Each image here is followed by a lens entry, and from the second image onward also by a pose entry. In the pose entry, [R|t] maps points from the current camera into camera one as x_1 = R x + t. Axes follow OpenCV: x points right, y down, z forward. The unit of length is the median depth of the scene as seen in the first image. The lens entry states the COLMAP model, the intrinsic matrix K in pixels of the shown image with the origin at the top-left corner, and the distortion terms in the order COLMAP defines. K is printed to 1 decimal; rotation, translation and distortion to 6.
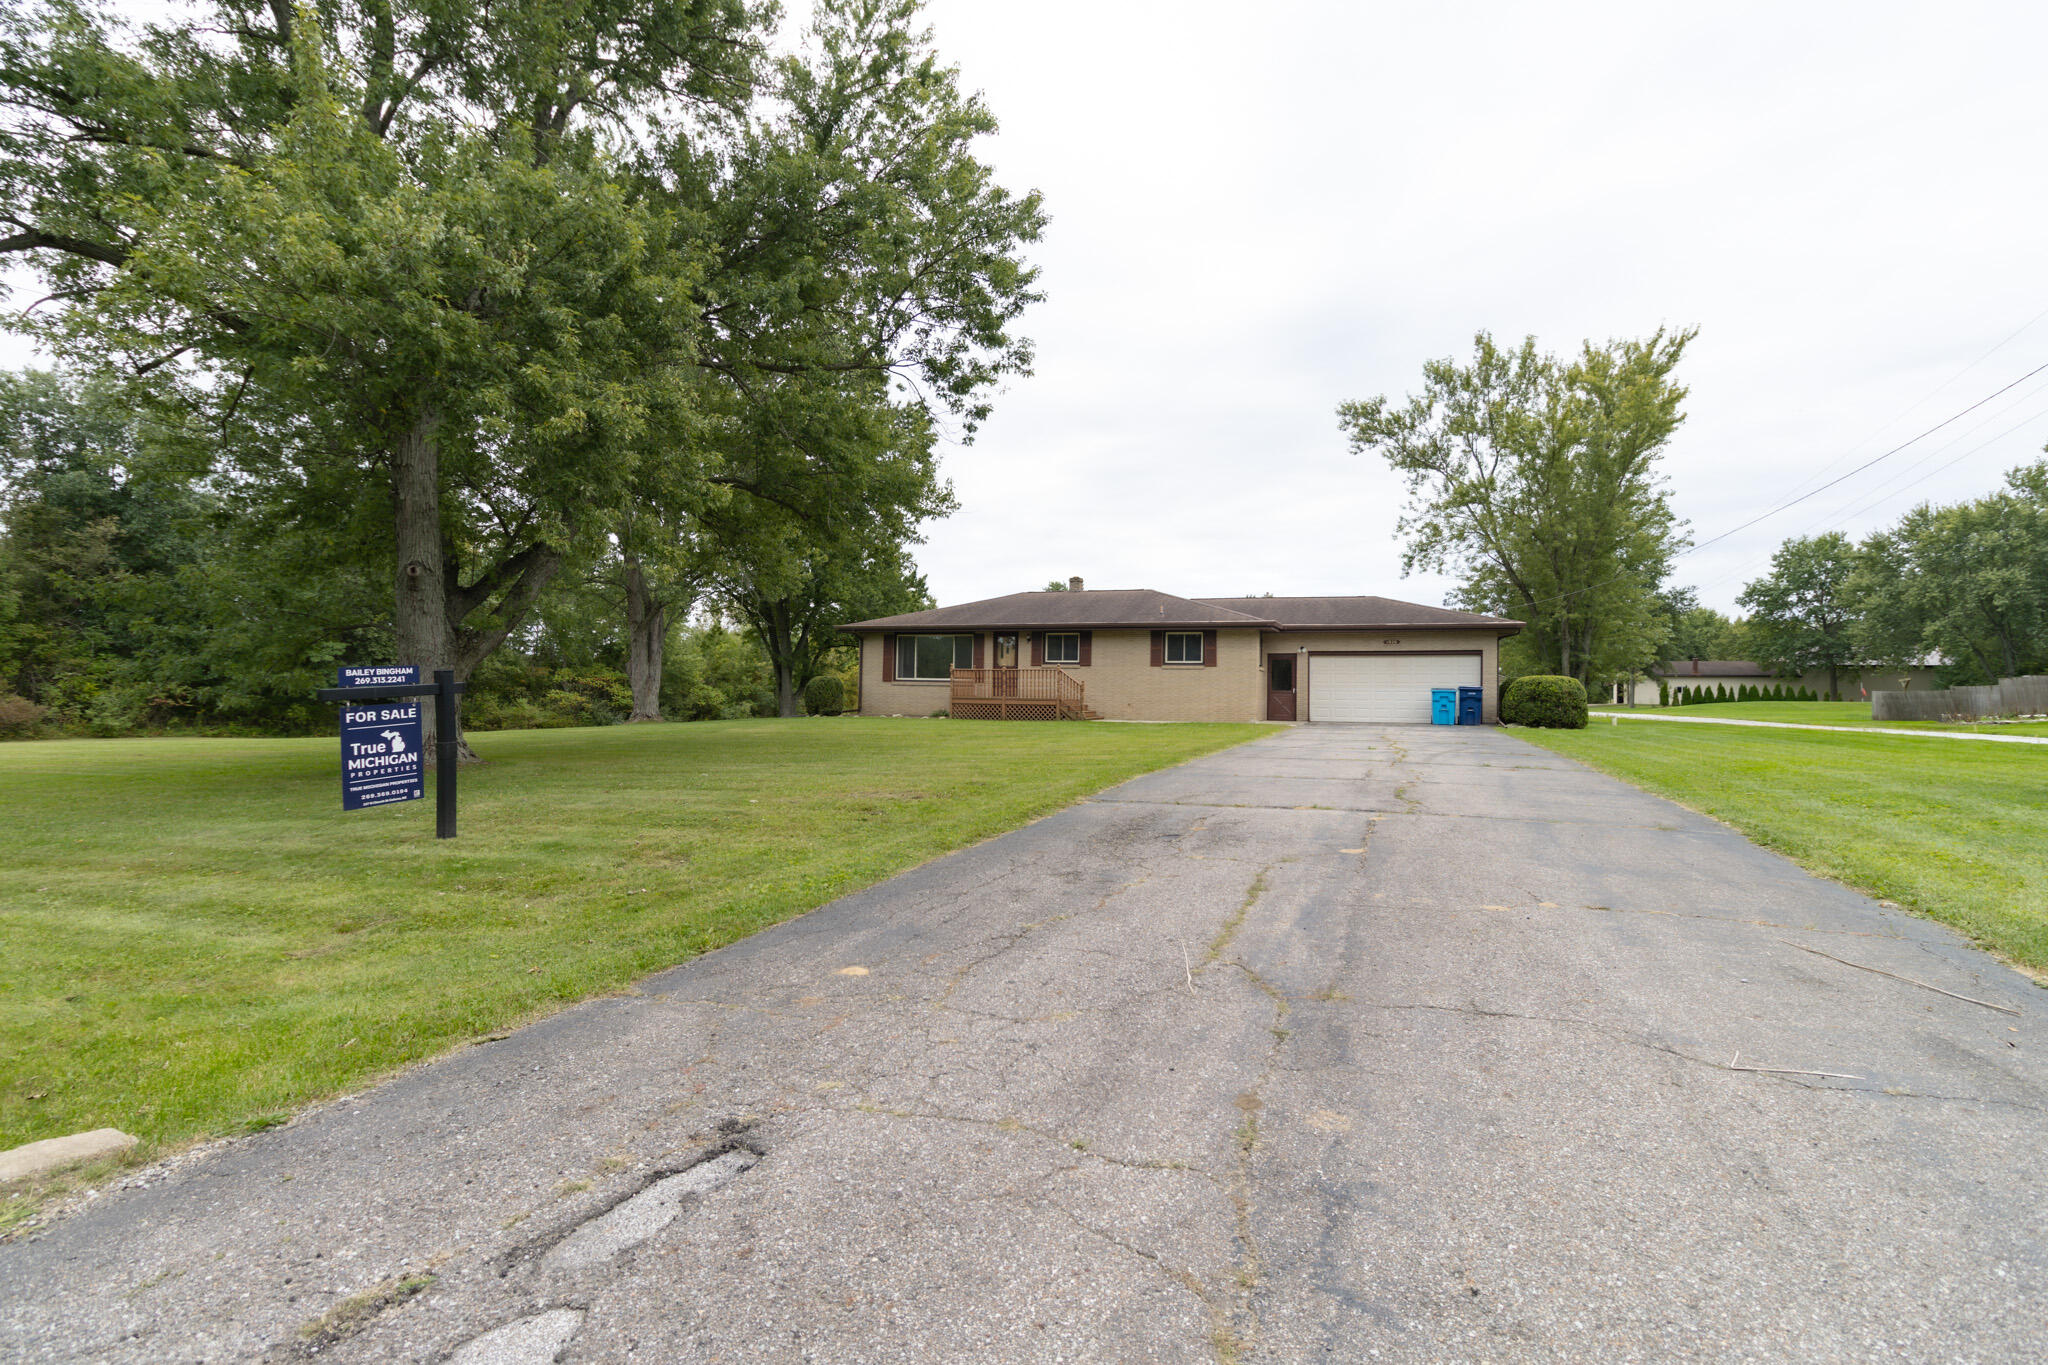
lens RADIAL K [[946.3, 0, 1022.4], [0, 946.3, 686.1], [0, 0, 1]] dist [-0.001253, -0.000261]
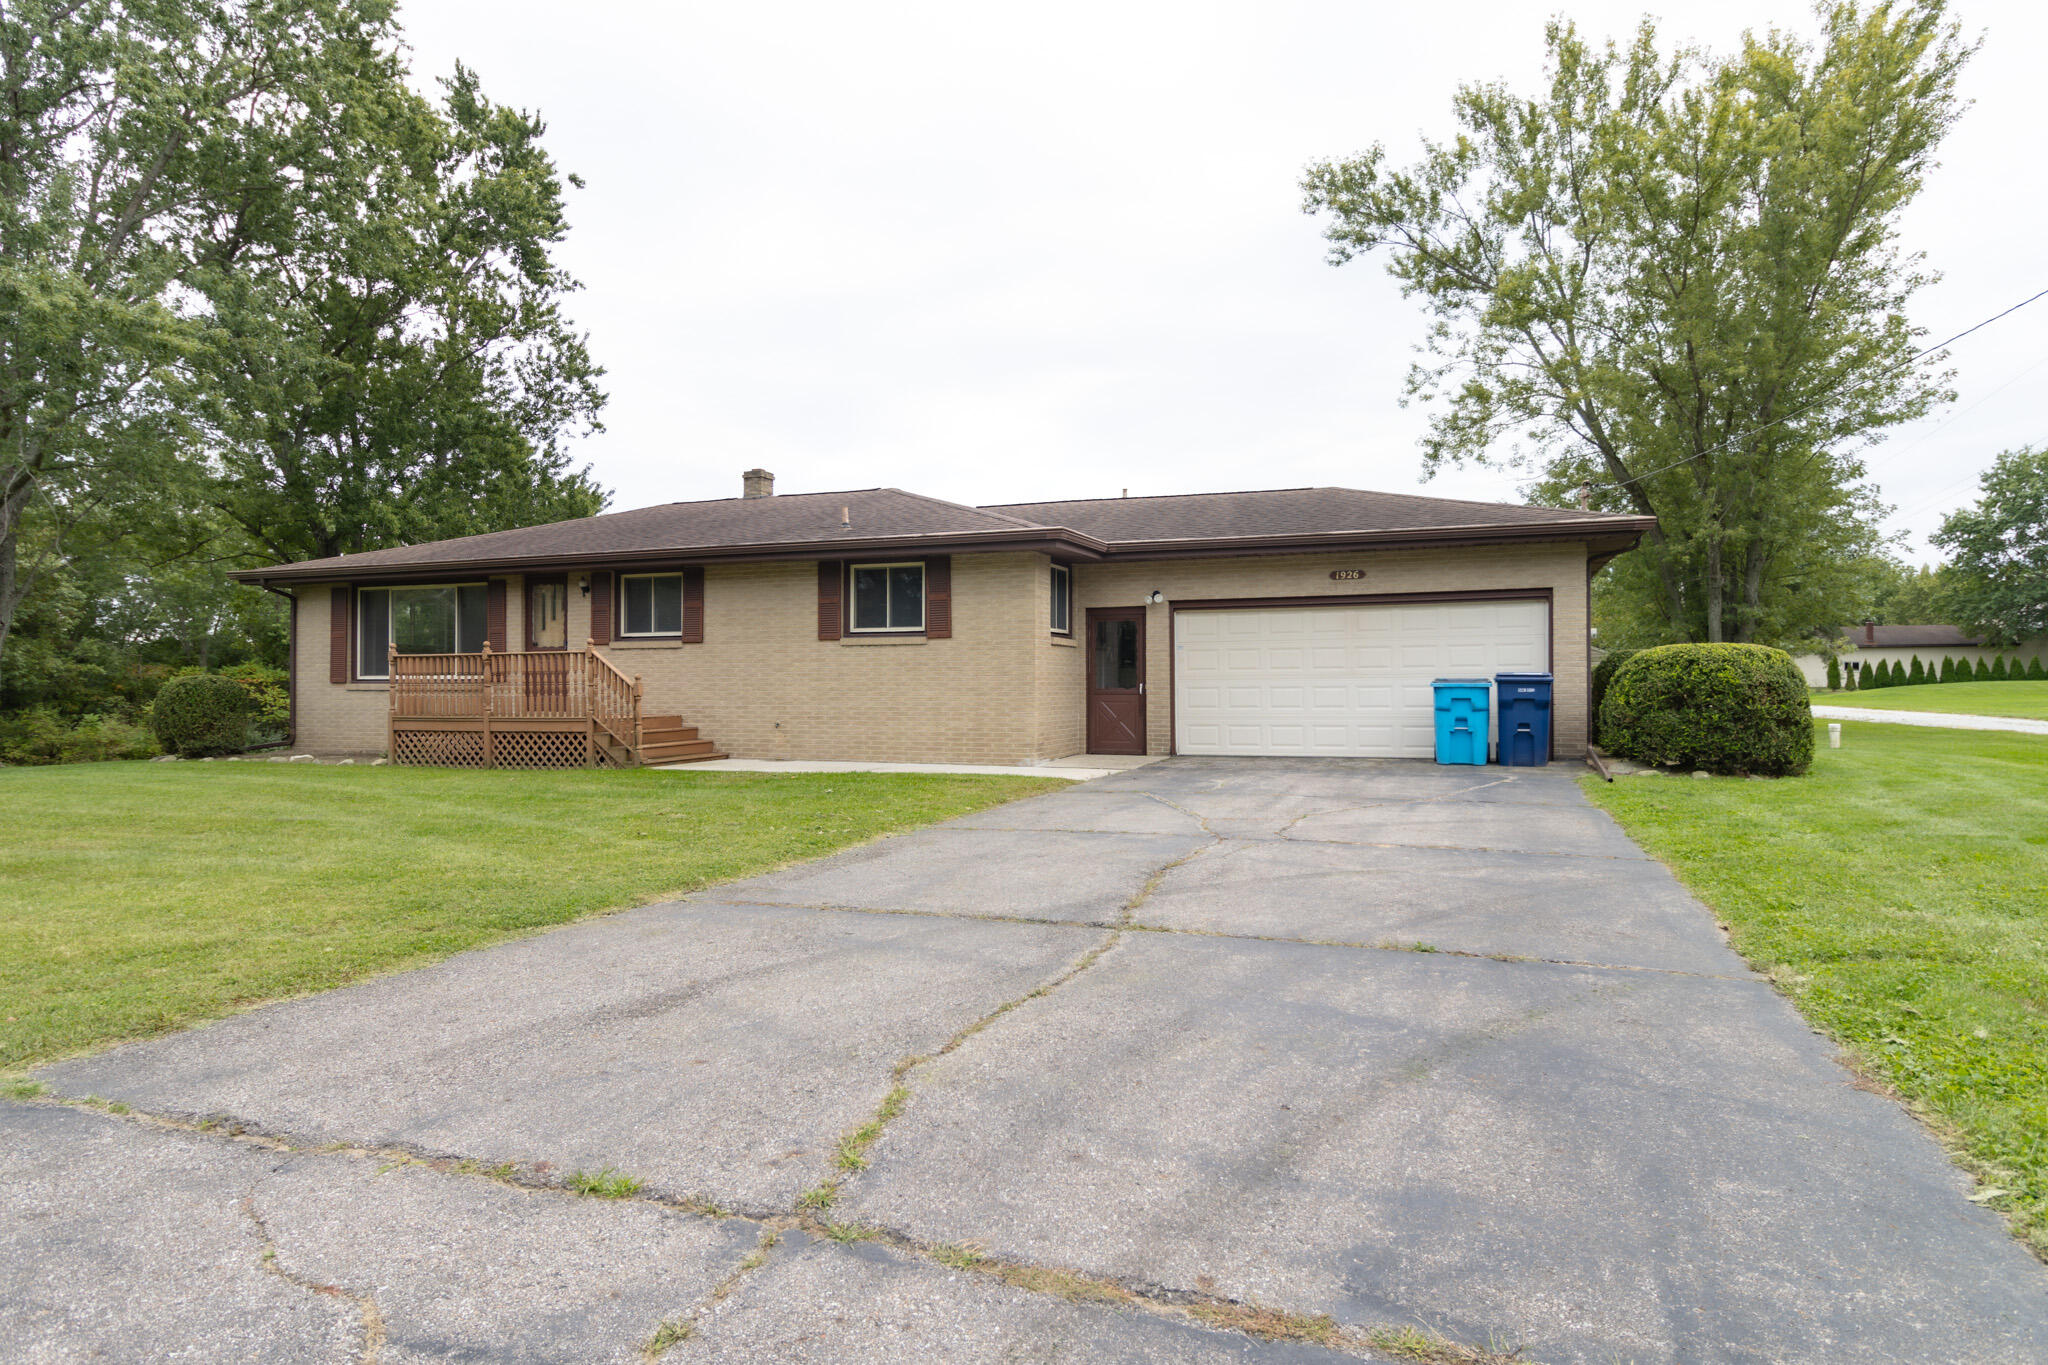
lens RADIAL K [[1145.5, 0, 1022.2], [0, 1145.5, 692.9], [0, 0, 1]] dist [0.004278, 0.001445]
pose [[0.999822, -0.018877, 0.000750, 0.165547], [0.018864, 0.999712, 0.014849, -0.001787], [-0.001030, -0.014832, 0.999889, 0.324361]]
